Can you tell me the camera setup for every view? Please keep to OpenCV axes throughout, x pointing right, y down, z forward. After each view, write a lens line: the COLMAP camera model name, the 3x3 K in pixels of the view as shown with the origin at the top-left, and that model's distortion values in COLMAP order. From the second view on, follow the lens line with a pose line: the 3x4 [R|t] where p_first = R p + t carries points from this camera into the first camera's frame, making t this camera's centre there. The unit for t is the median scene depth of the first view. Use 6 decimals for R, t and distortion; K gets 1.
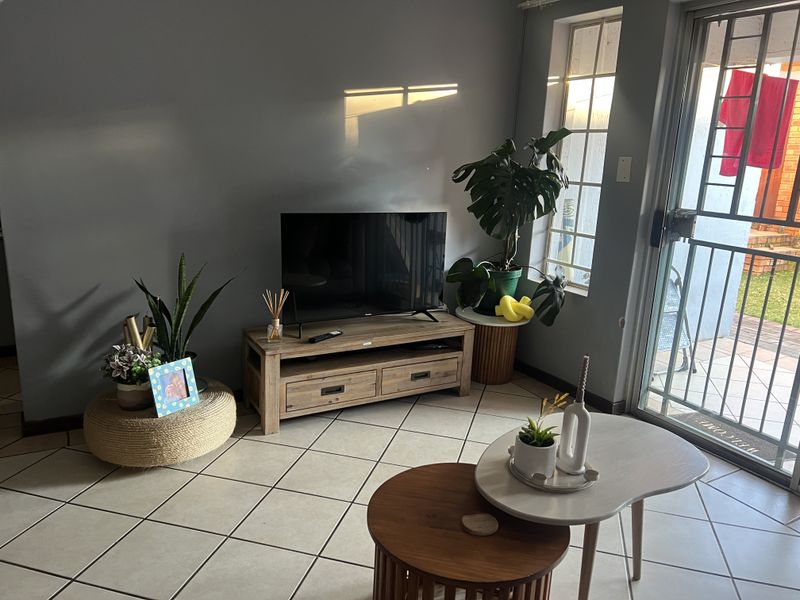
lens RADIAL K [[599.4, 0, 400.0], [0, 599.4, 300.0], [0, 0, 1]] dist [0.083890, -0.090089]
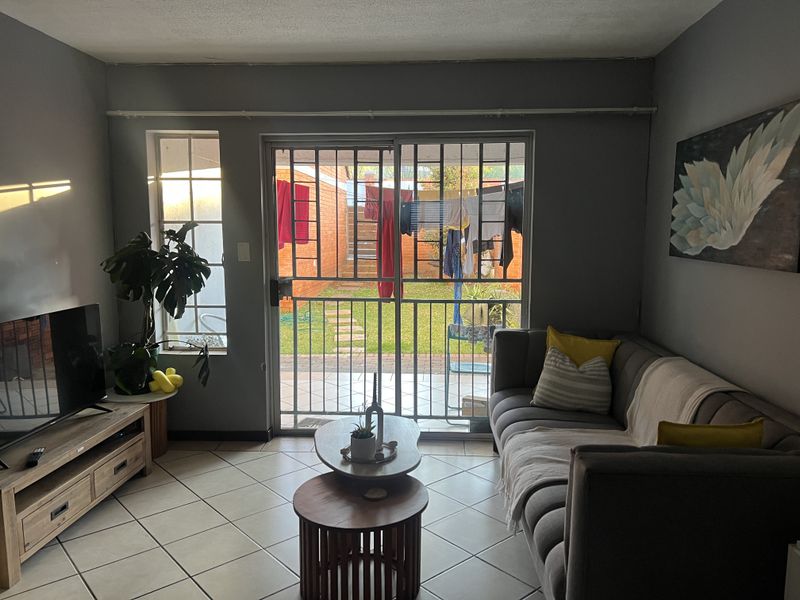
lens RADIAL K [[599.4, 0, 400.0], [0, 599.4, 300.0], [0, 0, 1]] dist [0.083890, -0.090089]
pose [[0.566120, -0.140959, 0.812181, -0.485700], [0.222876, 0.974749, 0.013821, -0.054356], [-0.793621, 0.173192, 0.583241, -0.006362]]
